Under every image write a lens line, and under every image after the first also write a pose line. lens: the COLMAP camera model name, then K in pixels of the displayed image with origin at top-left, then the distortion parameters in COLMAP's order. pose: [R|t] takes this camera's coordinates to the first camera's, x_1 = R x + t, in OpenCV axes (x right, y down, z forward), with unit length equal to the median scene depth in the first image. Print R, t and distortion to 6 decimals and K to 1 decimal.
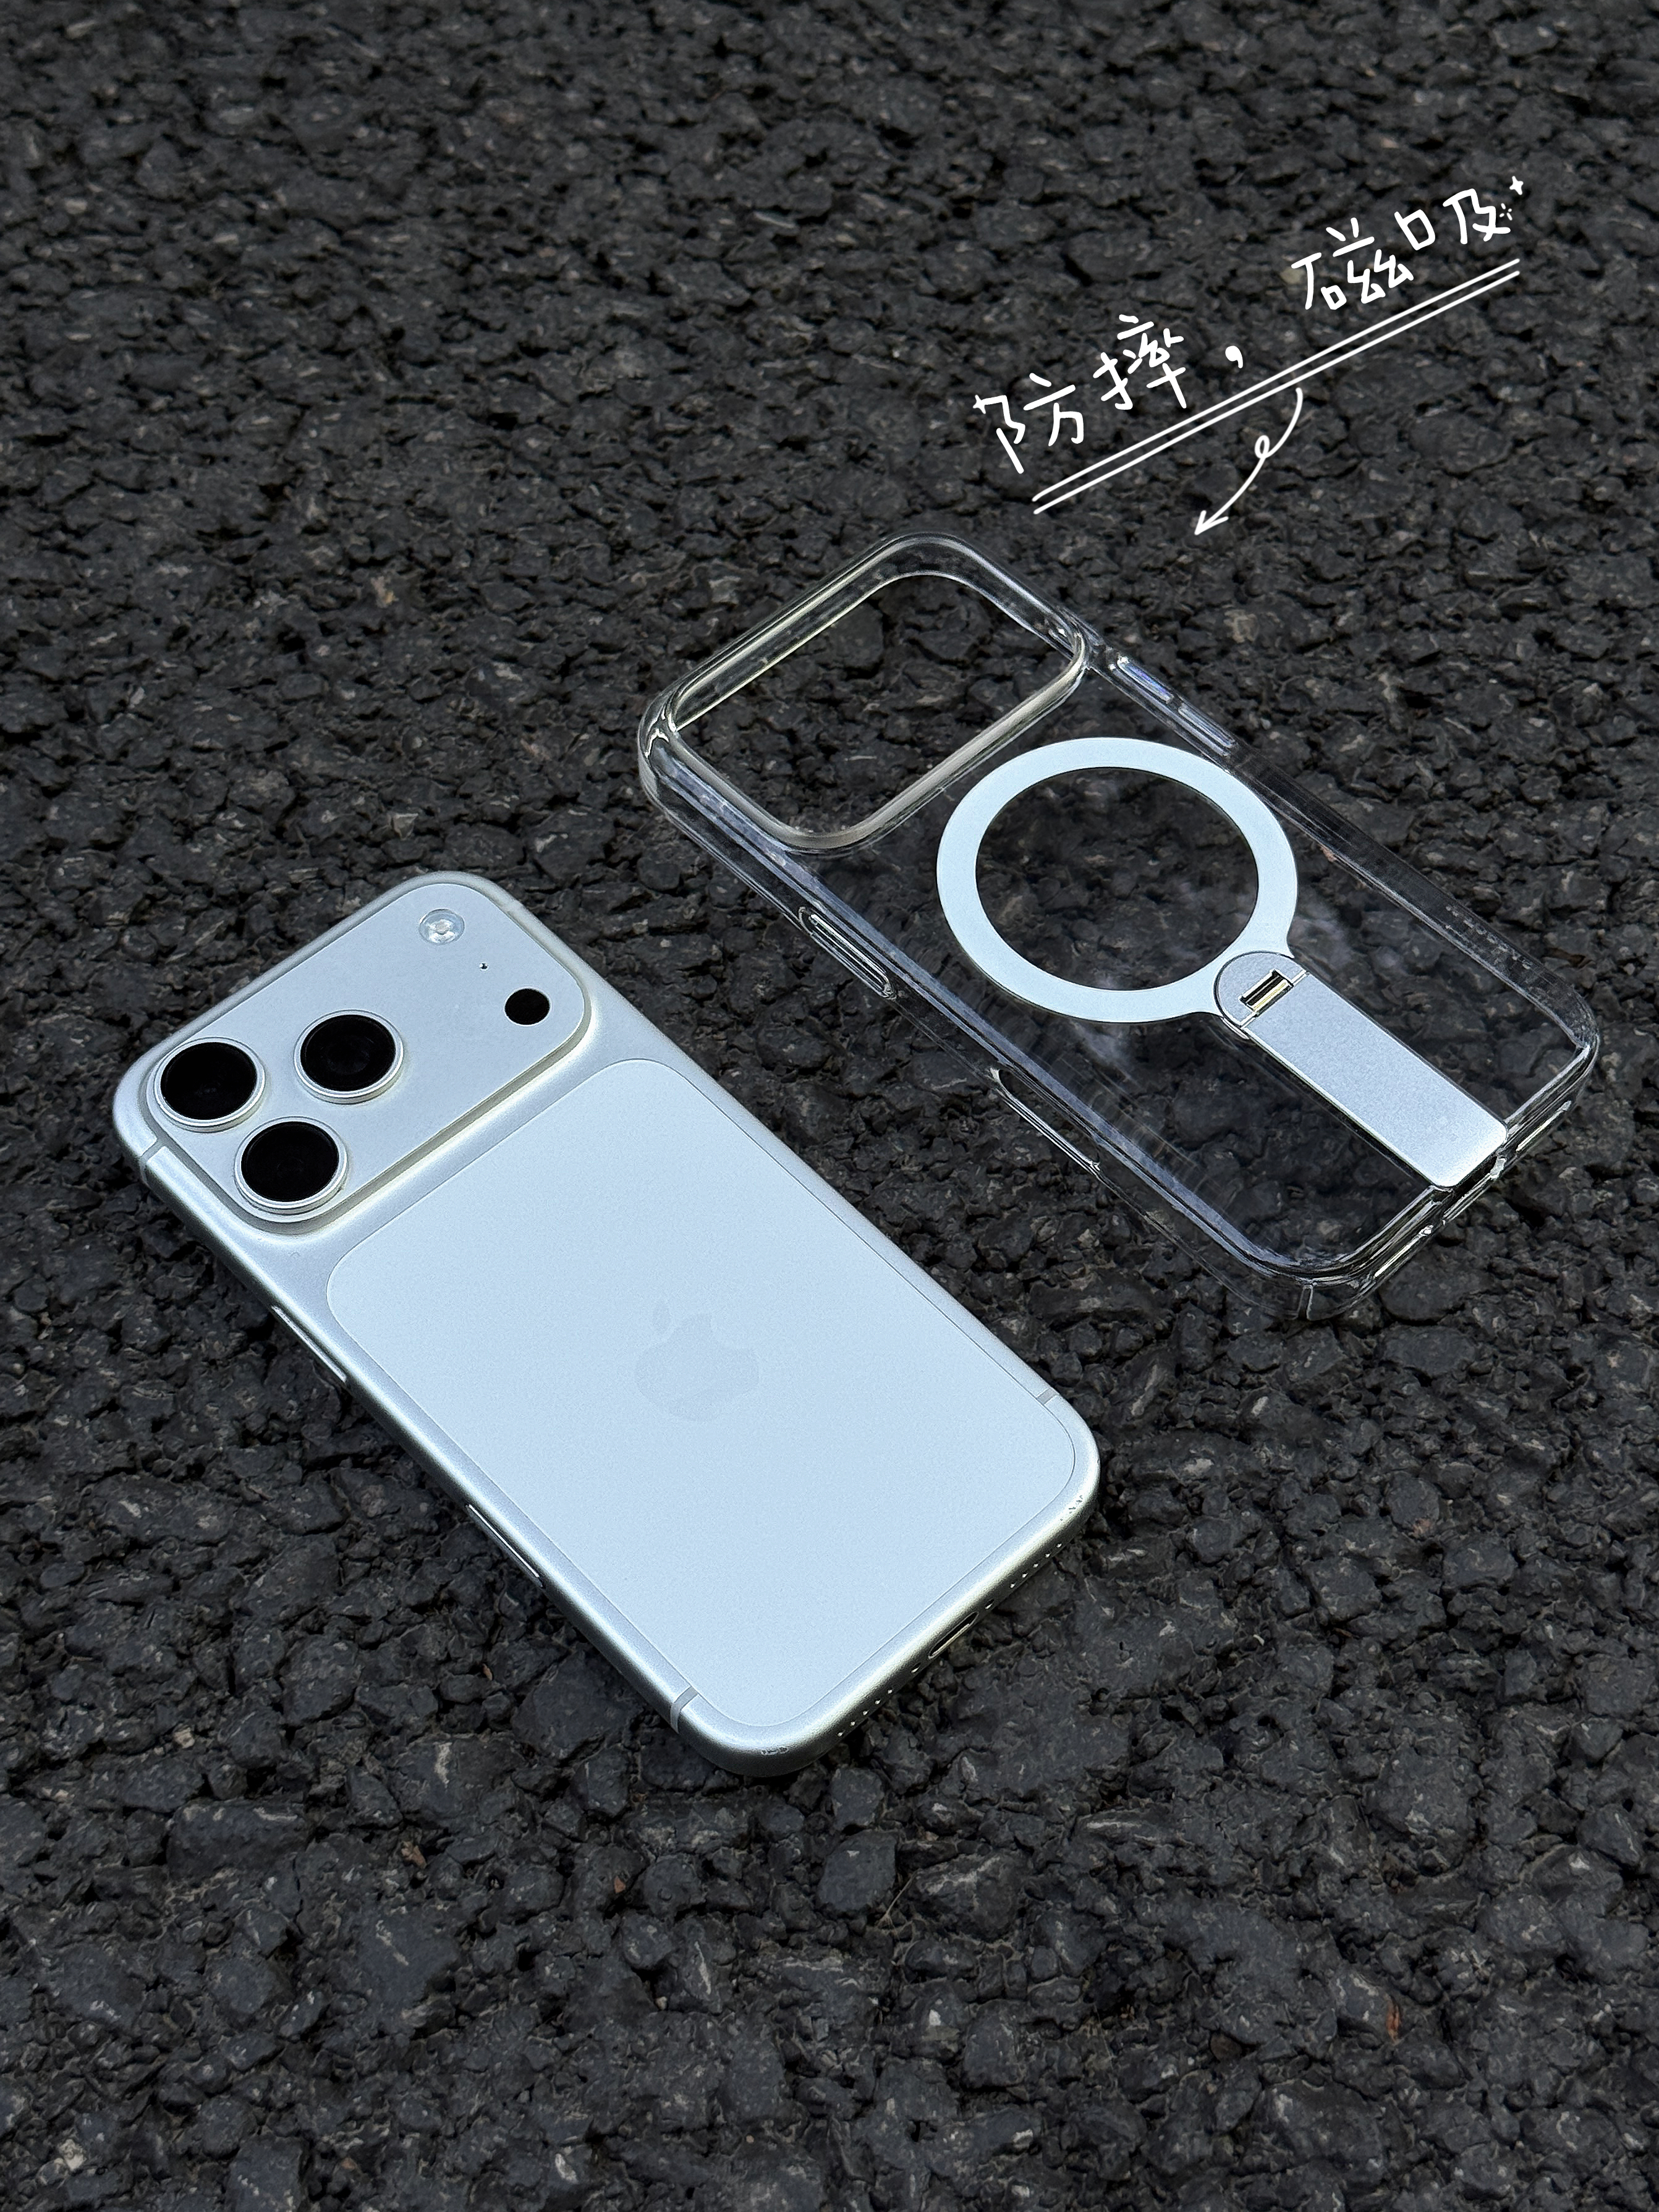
lens RADIAL K [[3344.2, 0, 827.3], [0, 3344.2, 932.1], [0, 0, 1]] dist [0.151854, -0.147387]
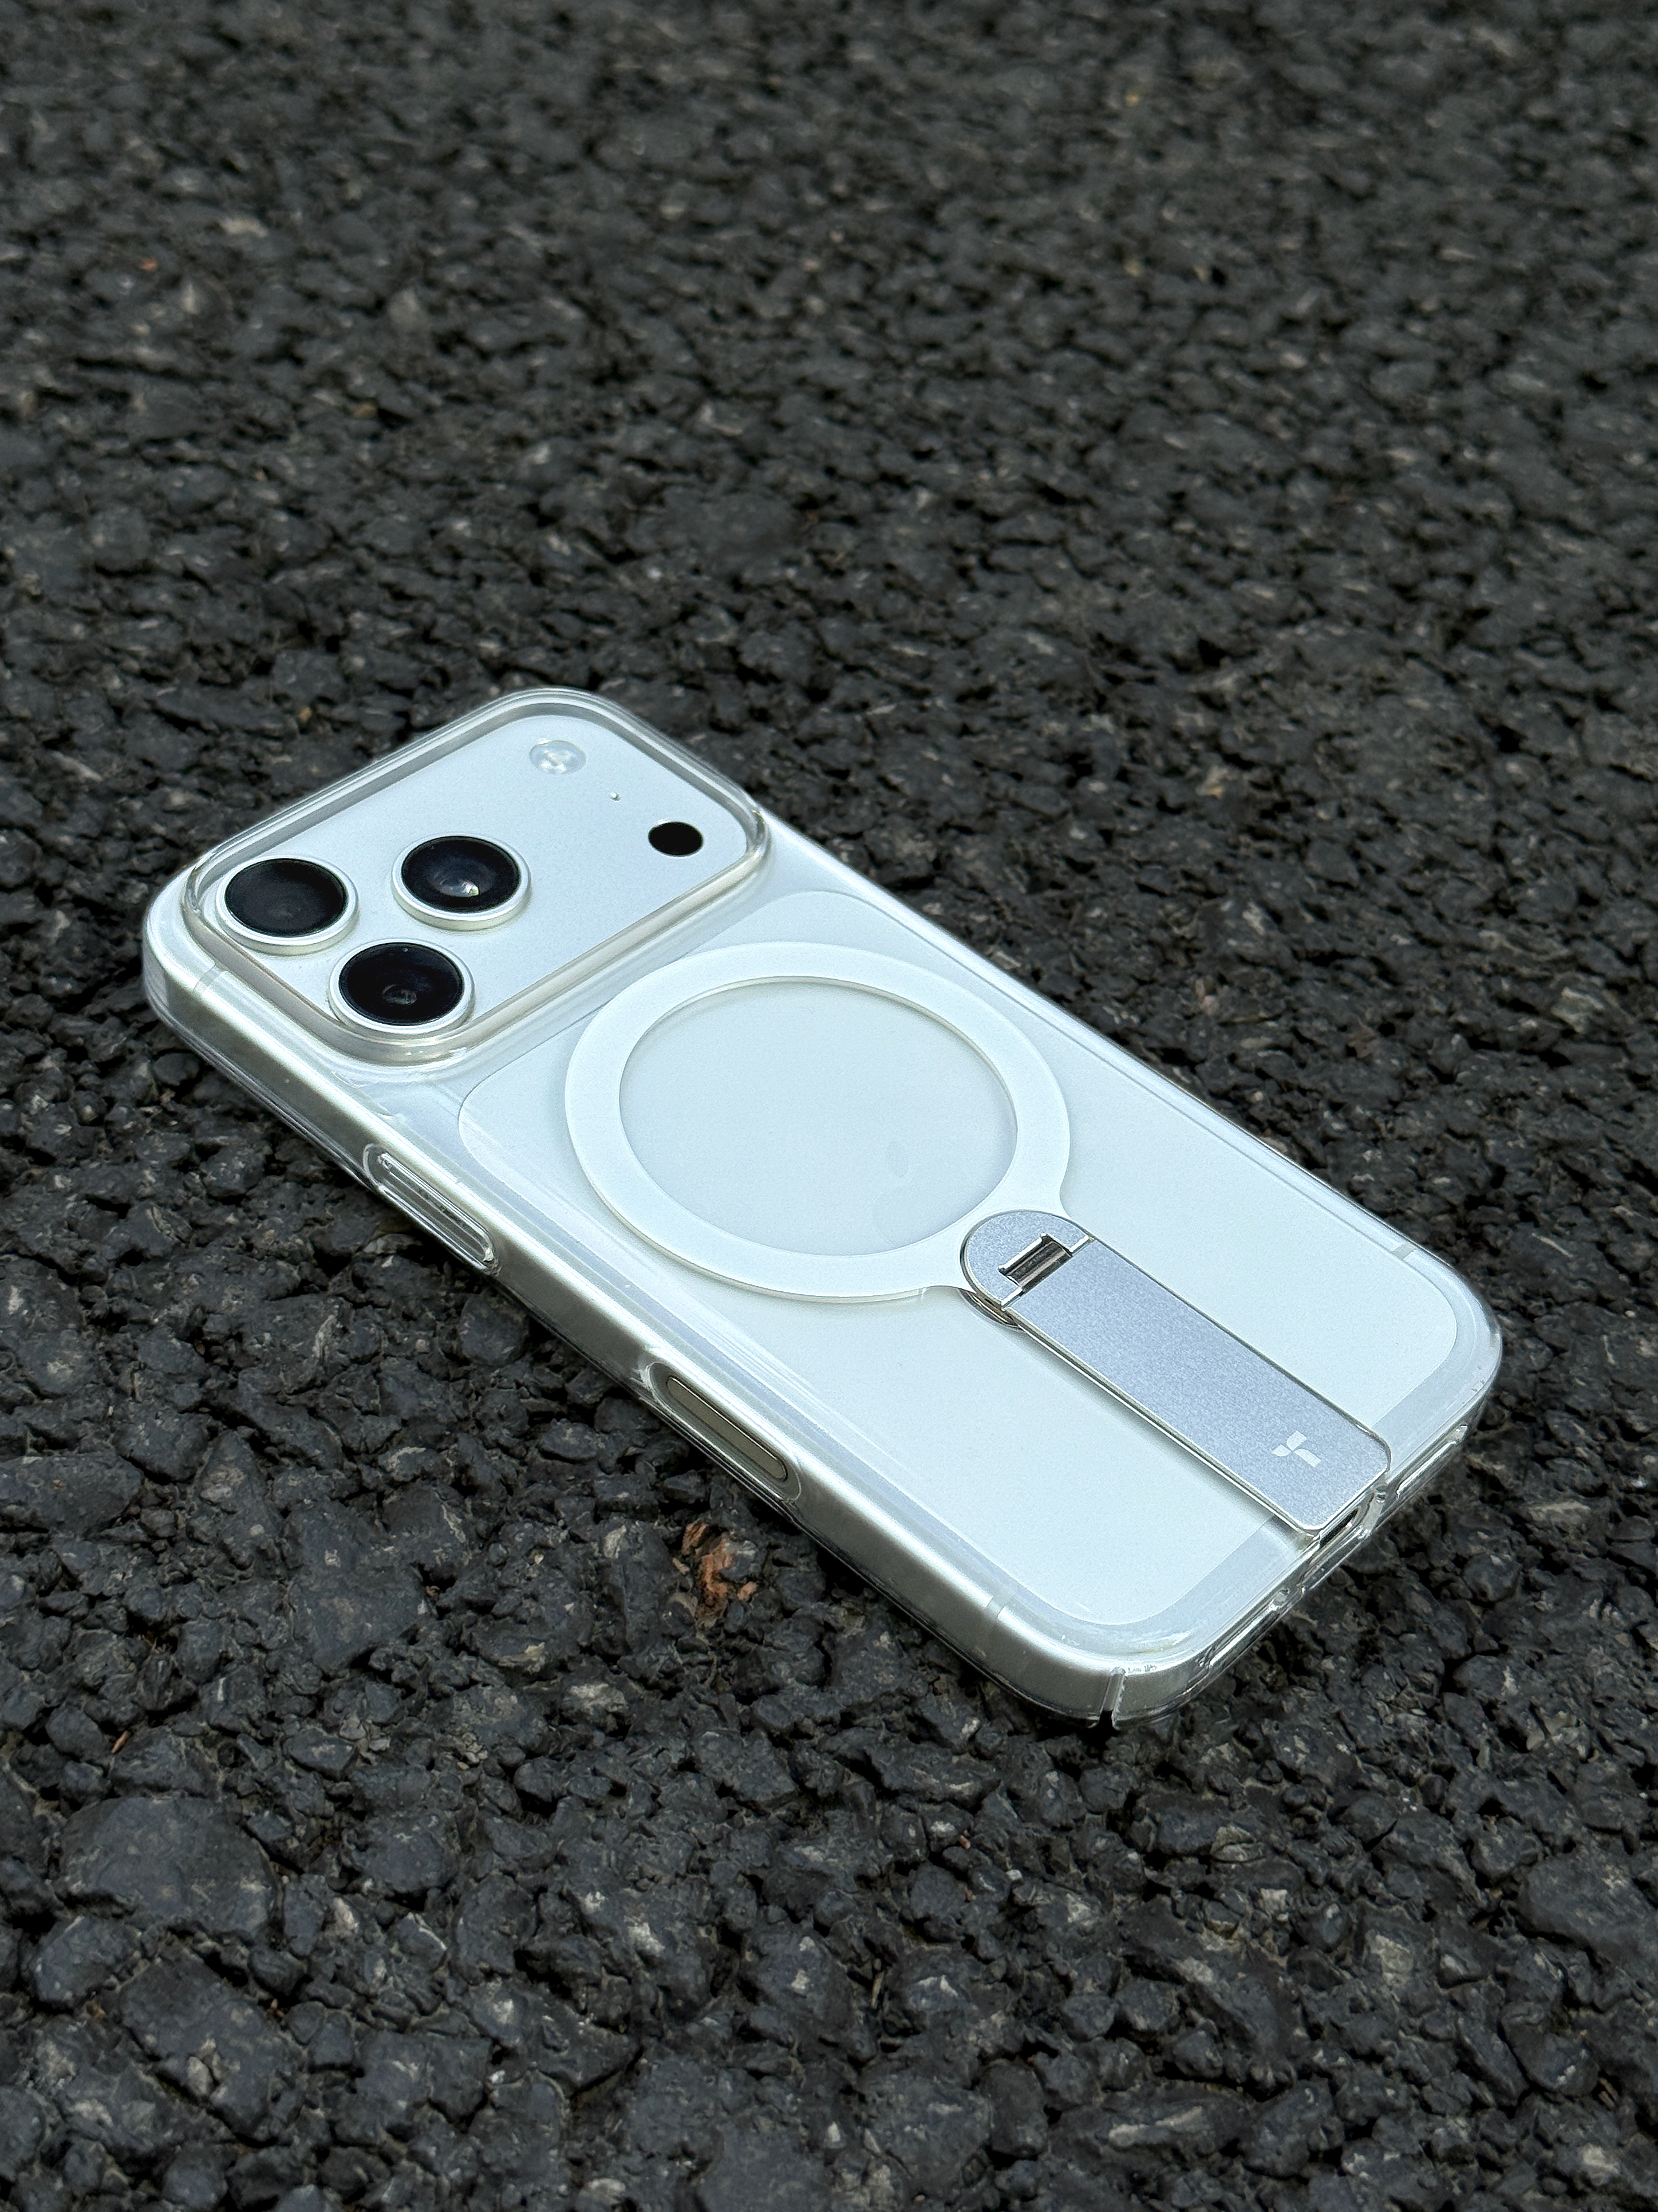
lens RADIAL K [[3343.7, 0, 826.8], [0, 3343.7, 932.1], [0, 0, 1]] dist [0.151854, -0.147387]
pose [[0.716100, 0.519712, -0.465939, 0.184722], [-0.620028, 0.780213, -0.082664, 0.046074], [0.320570, 0.348091, 0.880947, 0.298539]]
